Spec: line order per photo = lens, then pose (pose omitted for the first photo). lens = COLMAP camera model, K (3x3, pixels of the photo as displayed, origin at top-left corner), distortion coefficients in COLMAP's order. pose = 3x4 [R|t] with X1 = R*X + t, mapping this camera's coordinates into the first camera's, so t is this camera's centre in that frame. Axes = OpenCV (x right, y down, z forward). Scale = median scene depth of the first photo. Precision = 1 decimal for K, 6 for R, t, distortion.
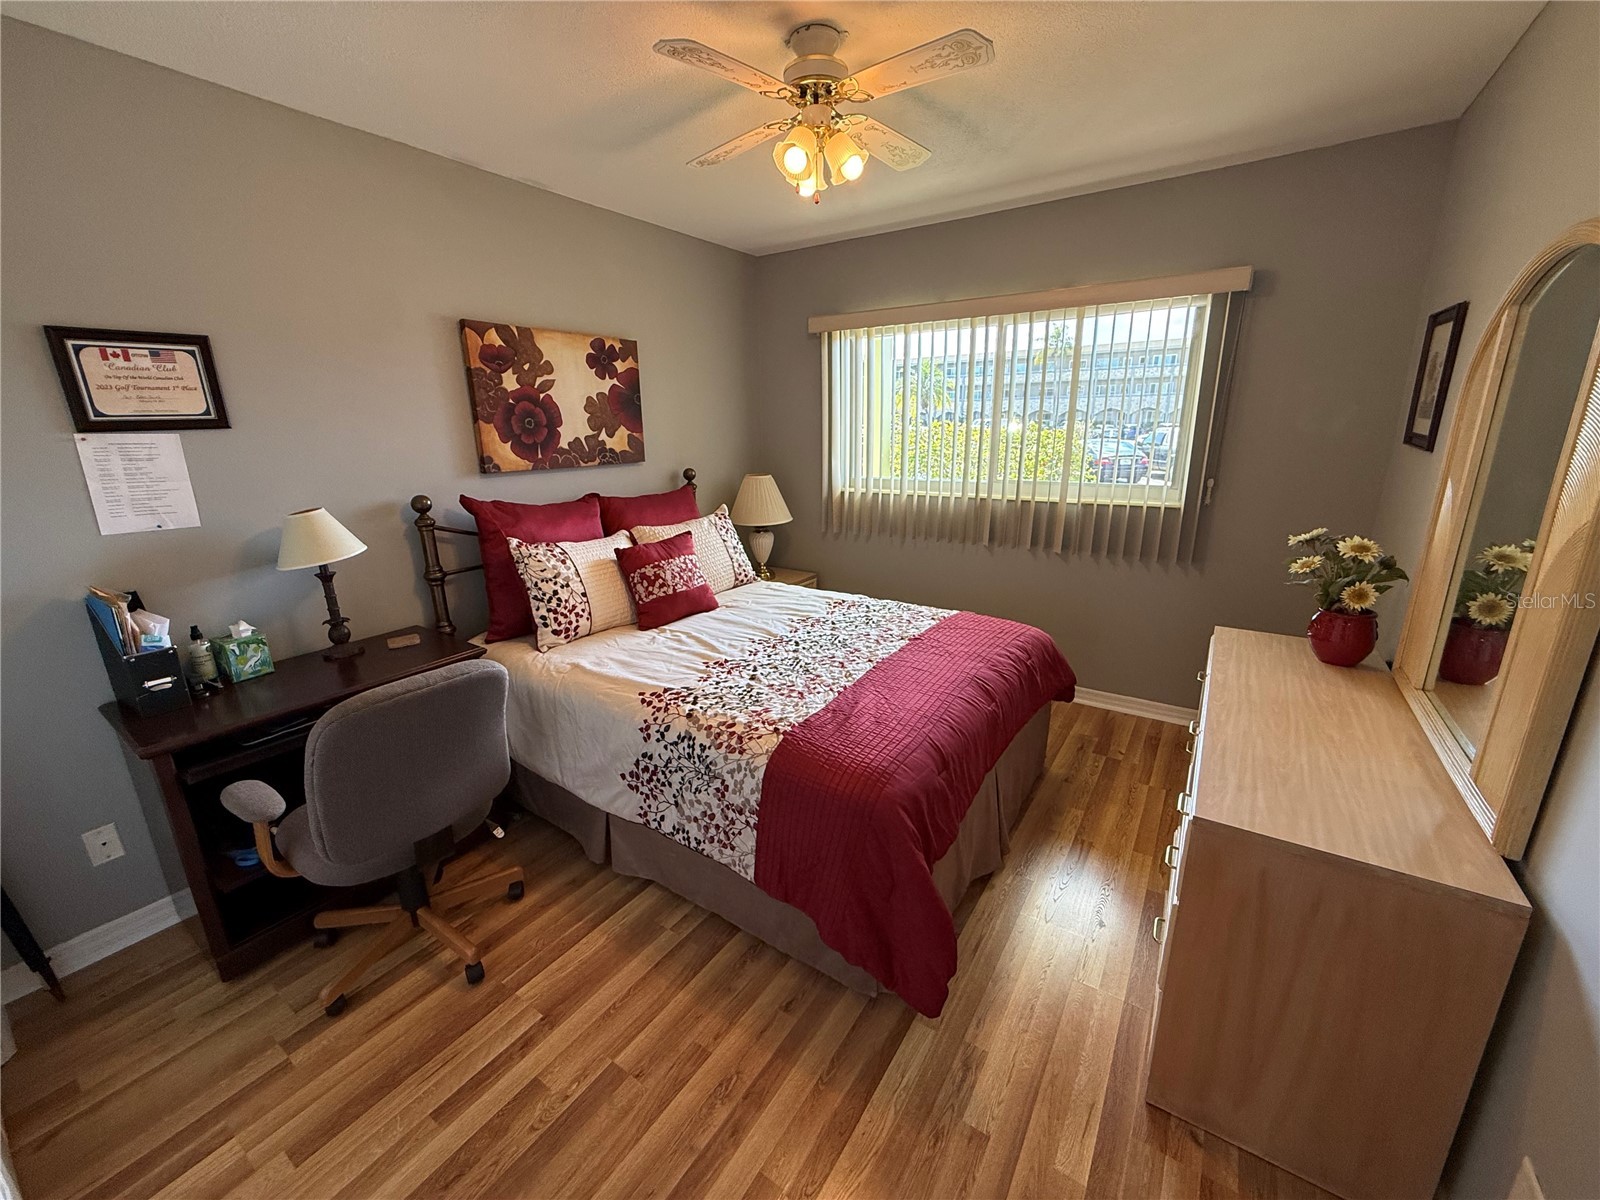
lens RADIAL K [[635.2, 0, 797.4], [0, 635.2, 596.7], [0, 0, 1]] dist [-0.000727, 0.000327]
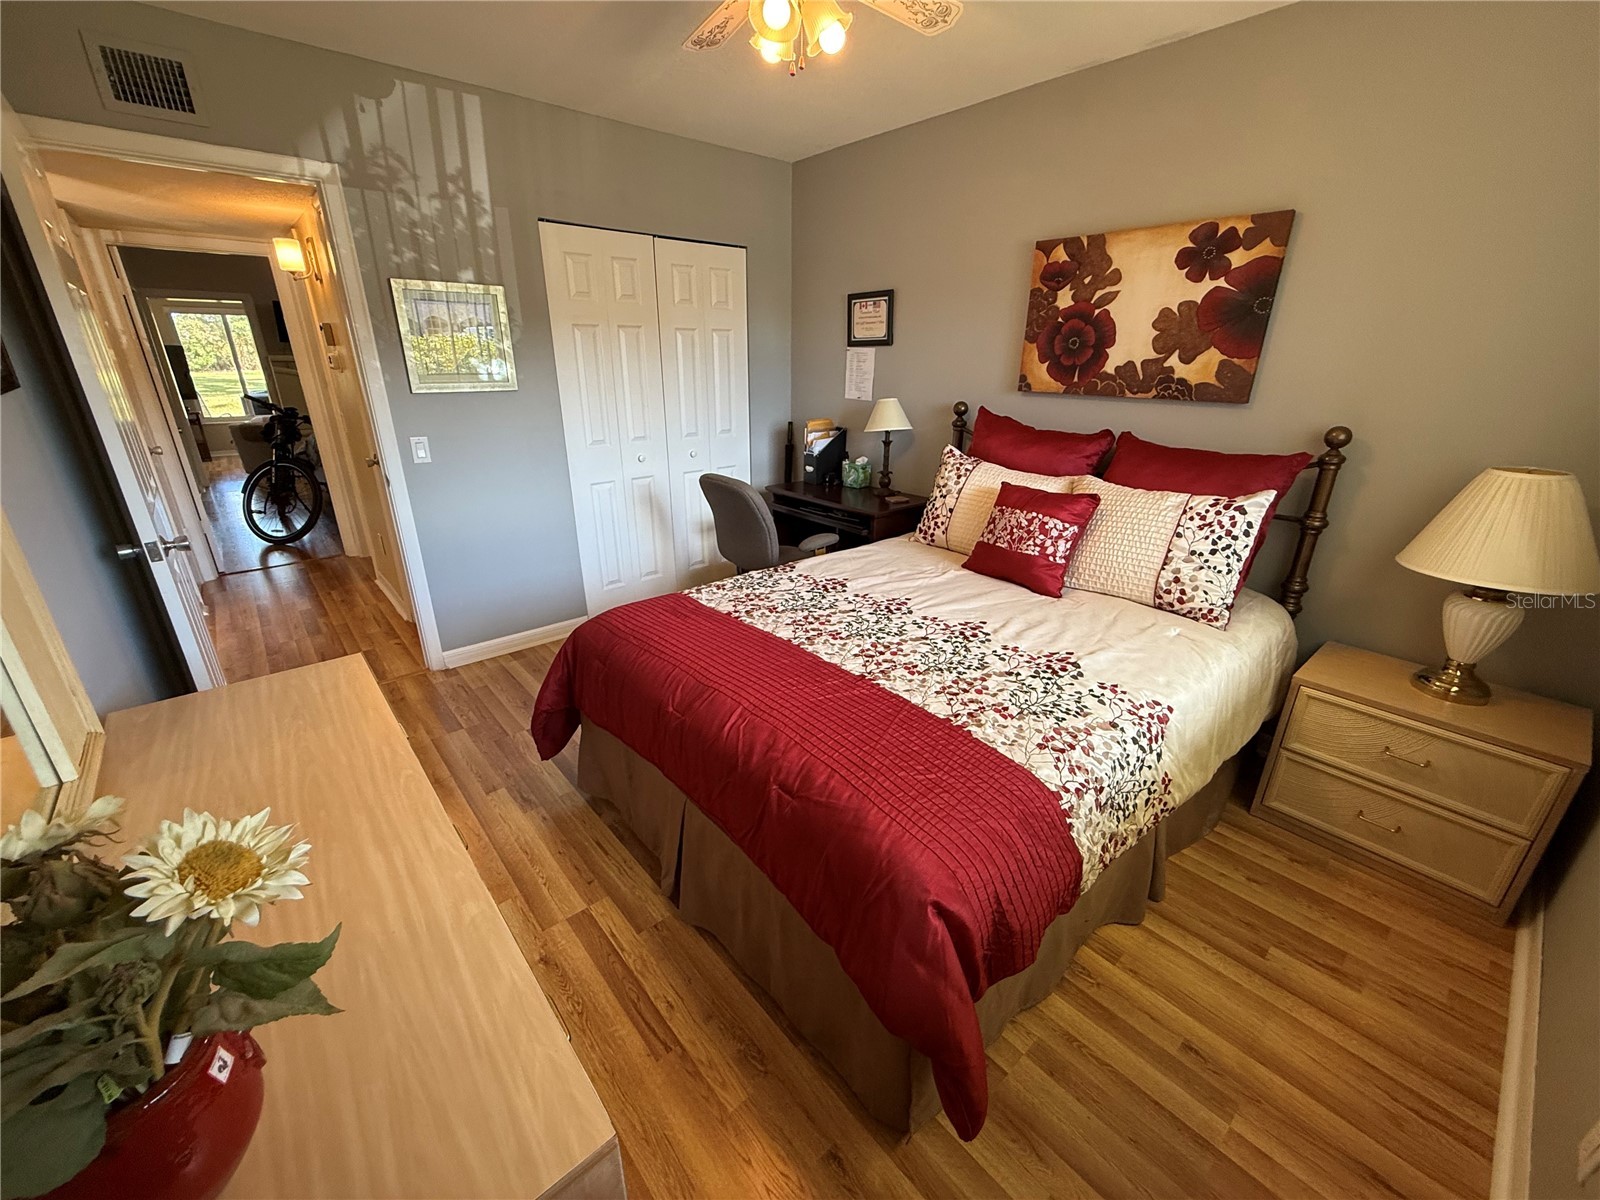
lens RADIAL K [[635.2, 0, 798.4], [0, 635.2, 599.5], [0, 0, 1]] dist [-0.000727, 0.000327]
pose [[-0.255249, 0.362229, -0.896459, 0.675491], [-0.259429, 0.867514, 0.424401, -0.237995], [0.931421, 0.340895, -0.127459, 0.872416]]
